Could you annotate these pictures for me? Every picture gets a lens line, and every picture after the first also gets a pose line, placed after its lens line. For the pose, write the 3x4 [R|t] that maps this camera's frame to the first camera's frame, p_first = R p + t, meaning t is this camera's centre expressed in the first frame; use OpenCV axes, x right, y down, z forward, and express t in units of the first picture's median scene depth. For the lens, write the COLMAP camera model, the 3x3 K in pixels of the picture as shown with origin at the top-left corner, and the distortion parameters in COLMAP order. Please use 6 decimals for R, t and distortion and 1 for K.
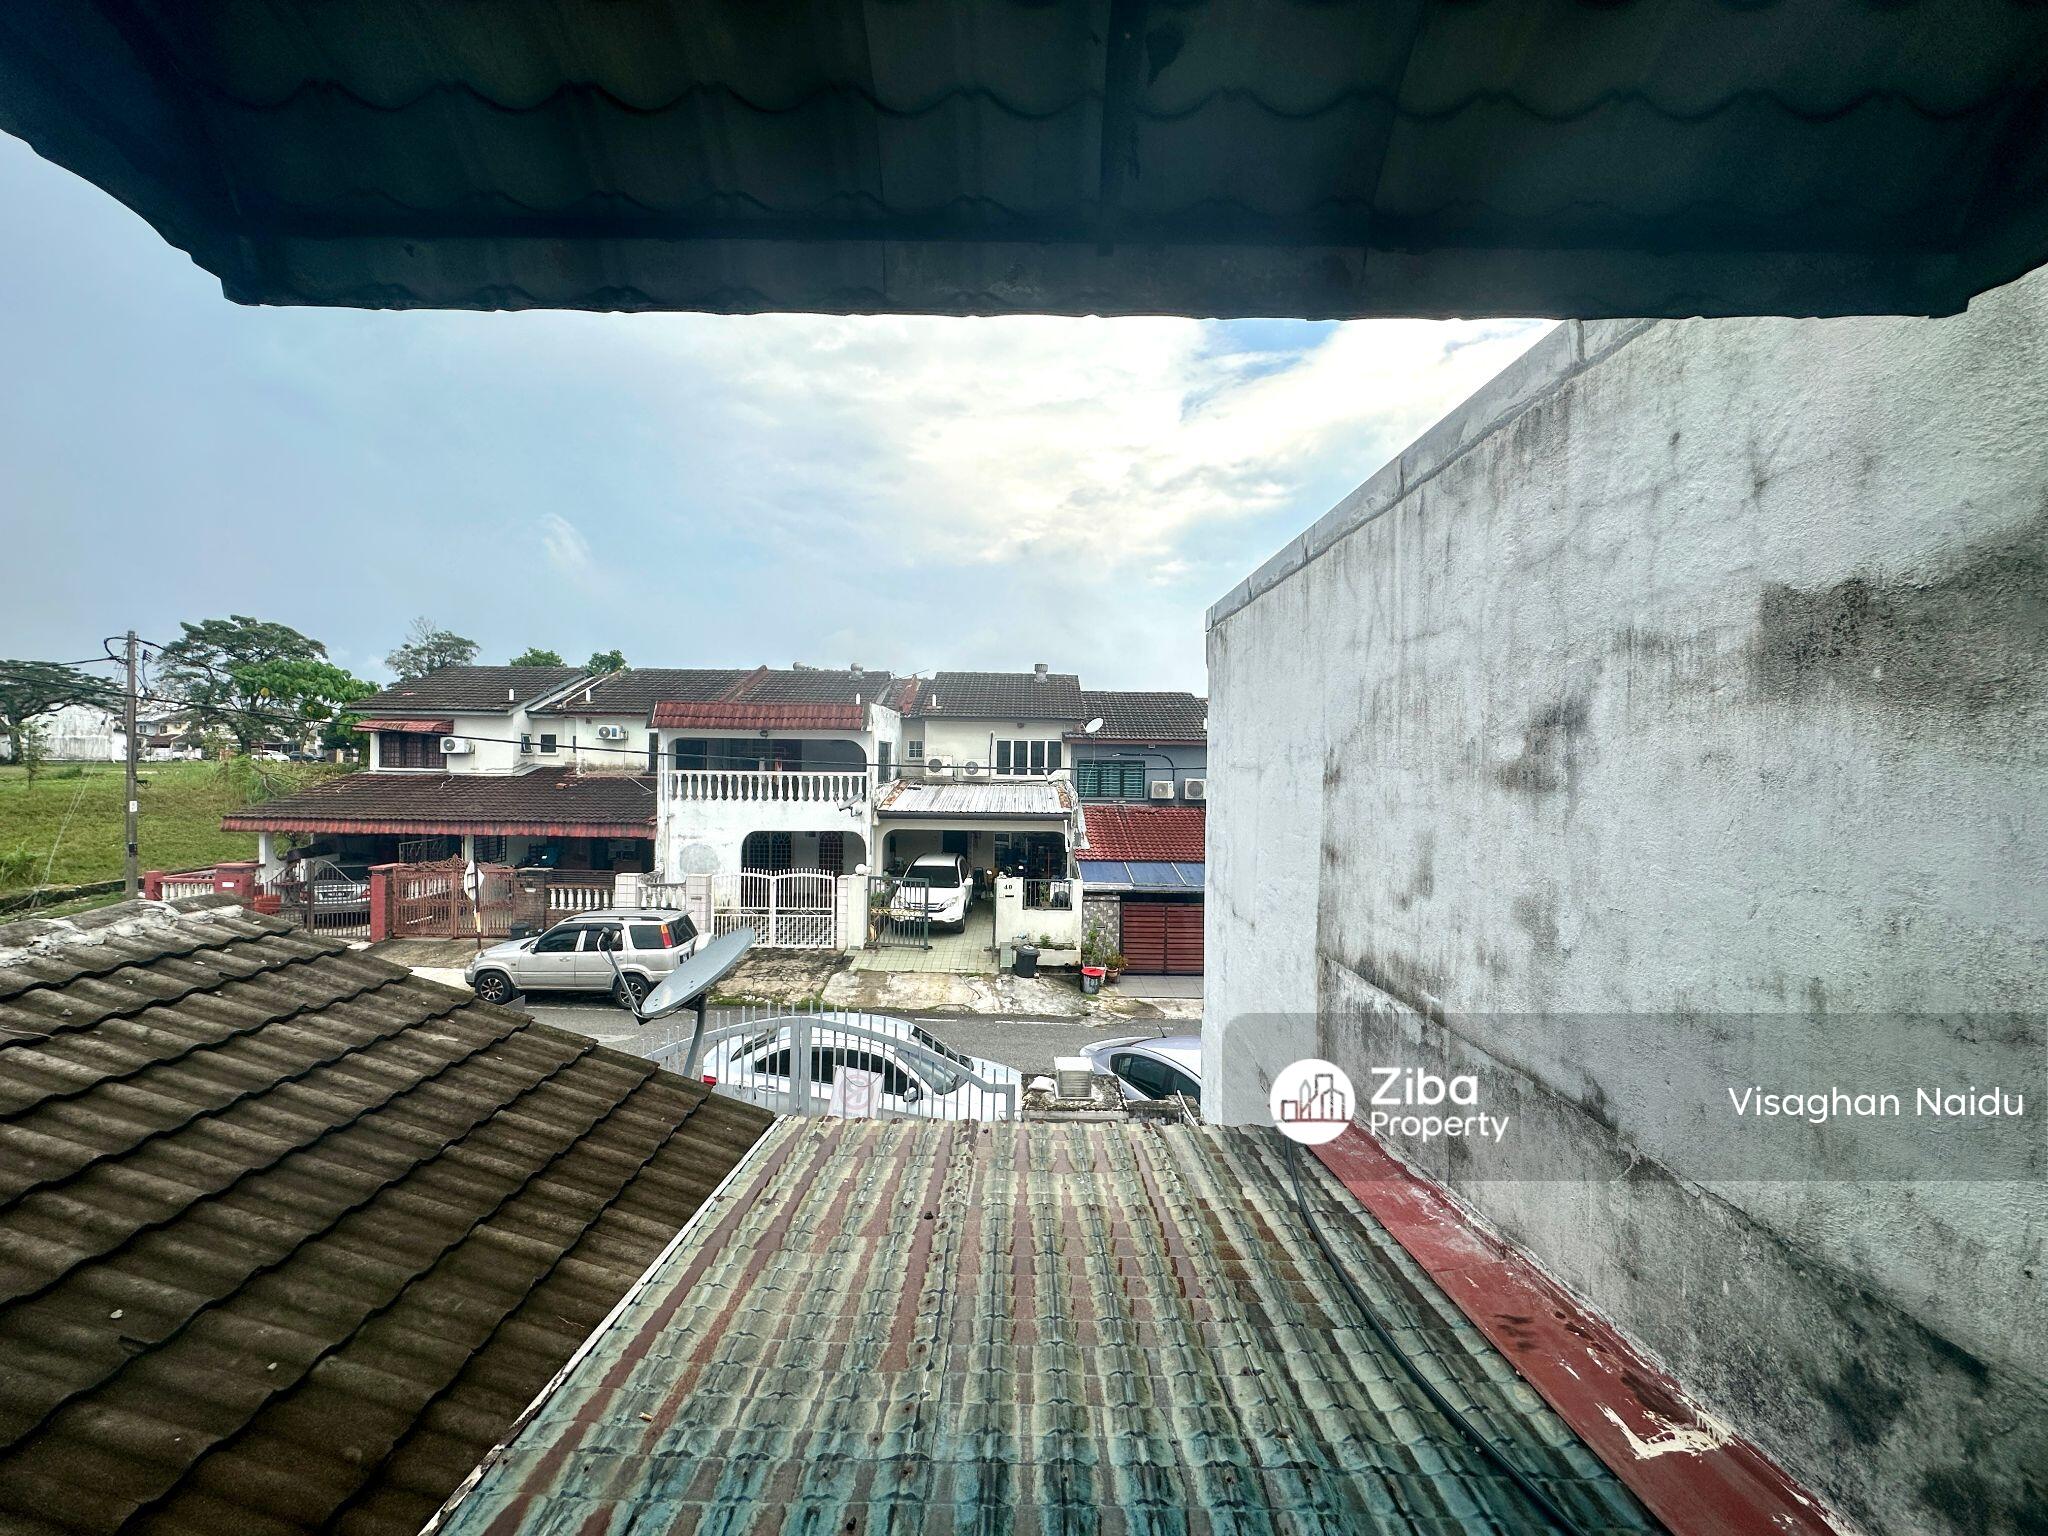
lens RADIAL K [[818.4, 0, 1021.2], [0, 818.4, 764.8], [0, 0, 1]] dist [-0.004549, 0.001301]
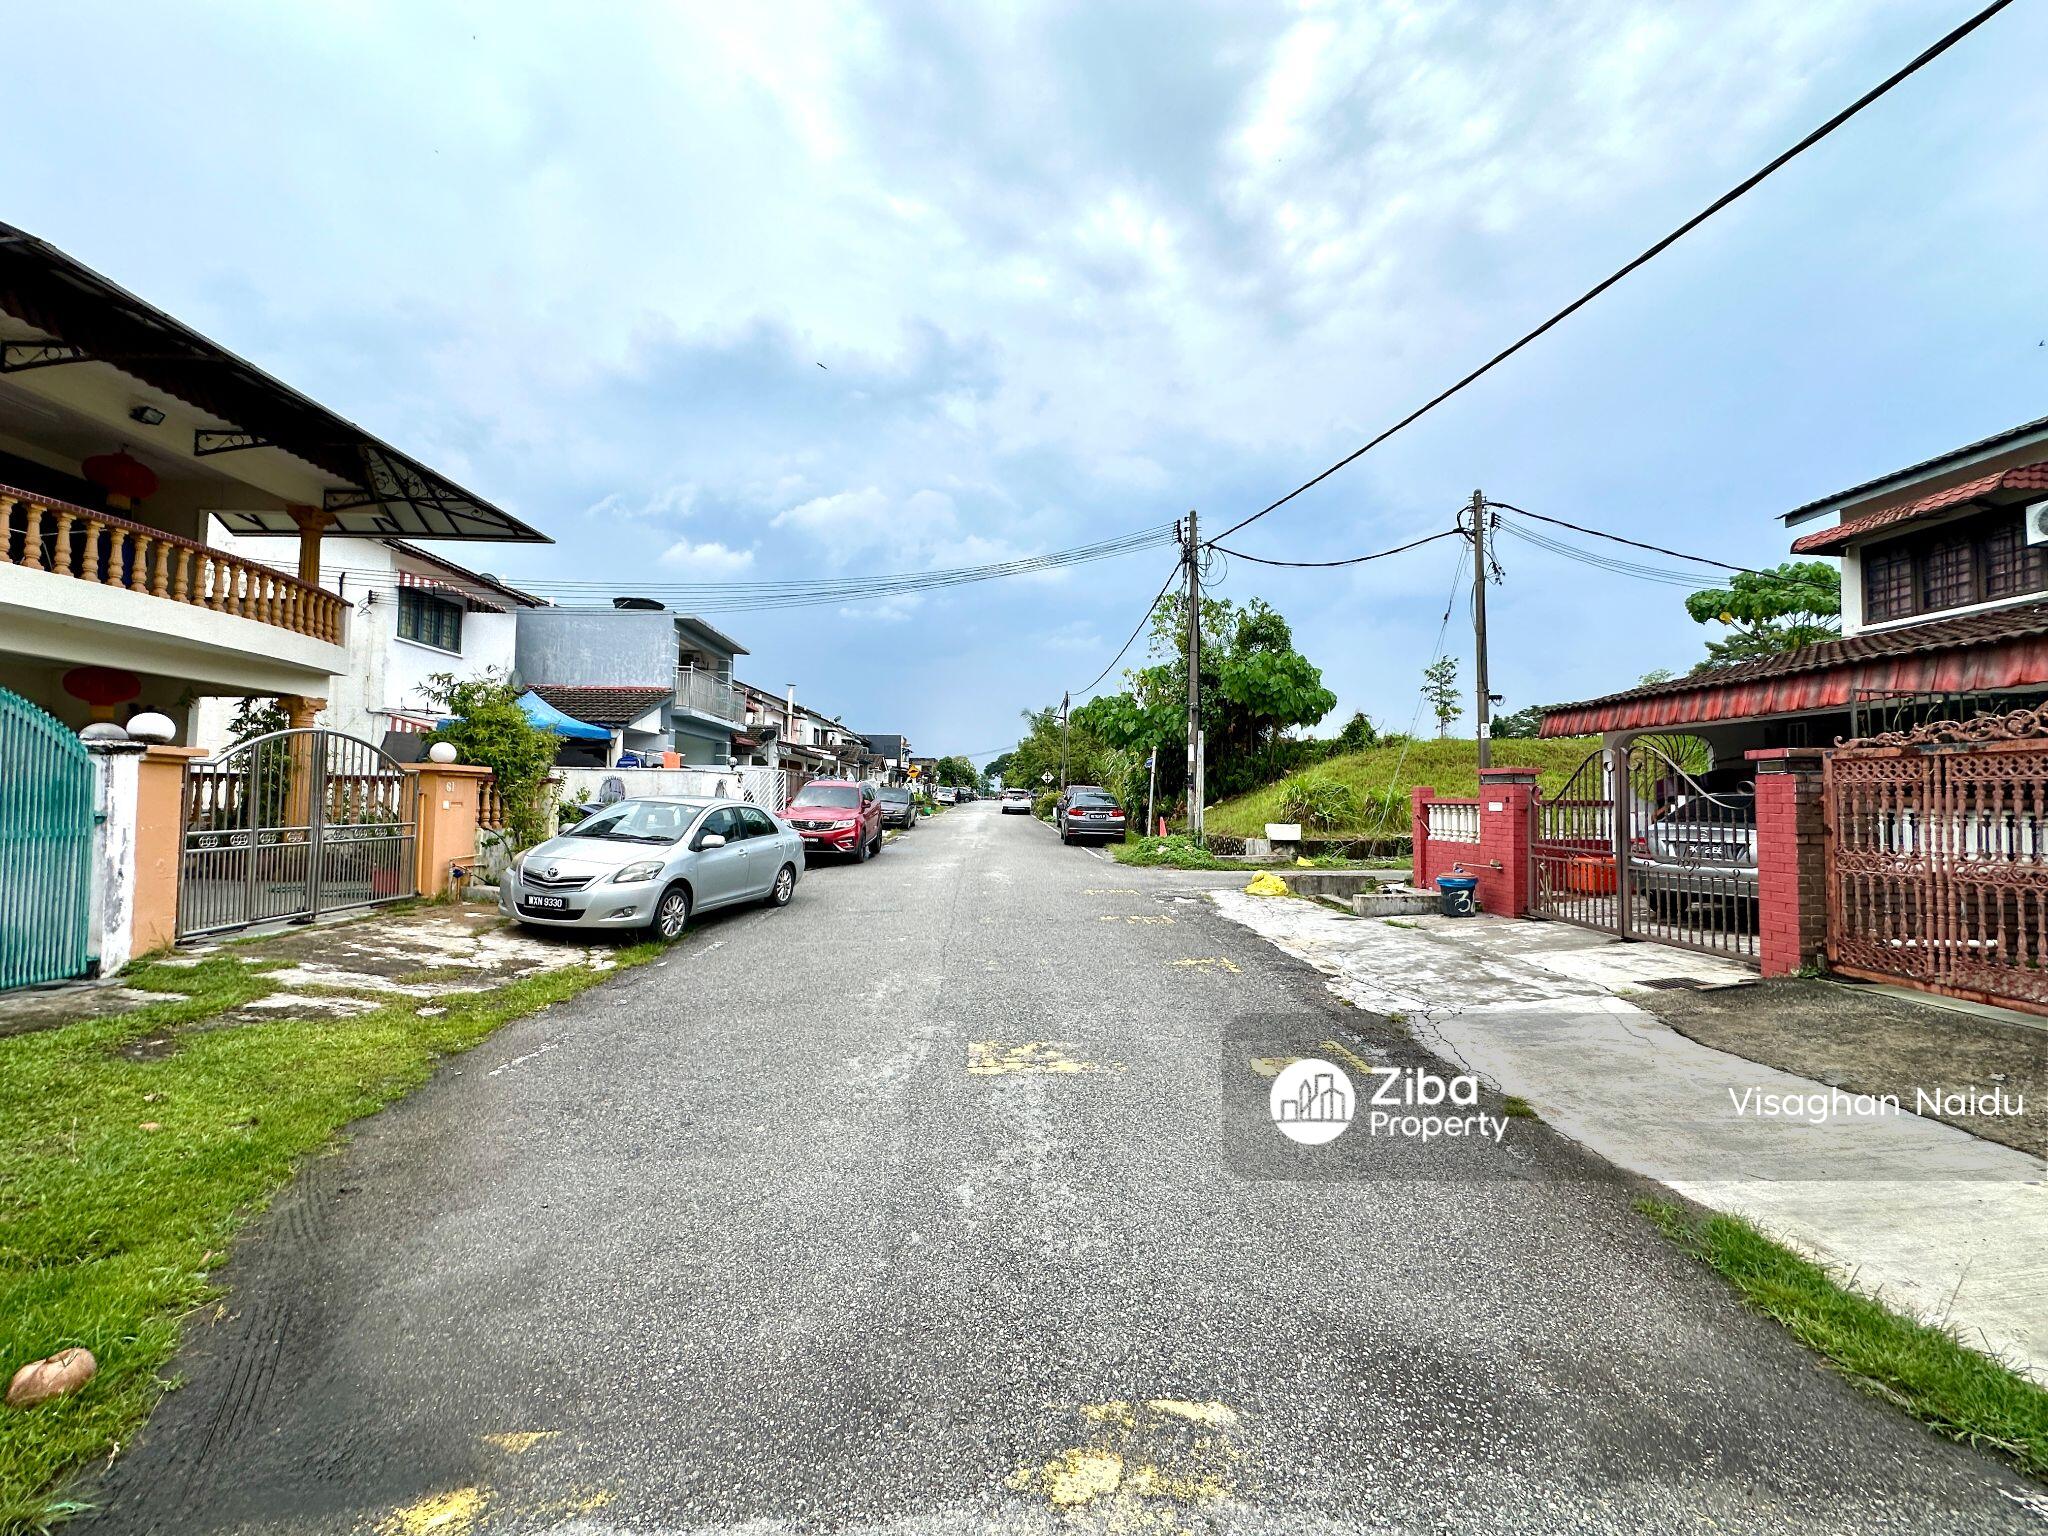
lens RADIAL K [[818.4, 0, 1027.0], [0, 818.4, 770.7], [0, 0, 1]] dist [-0.004549, 0.001301]
pose [[0.042656, -0.051500, -0.997762, -0.798812], [-0.014562, 0.998532, -0.052162, 0.264685], [0.998984, 0.016754, 0.041843, 1.162703]]
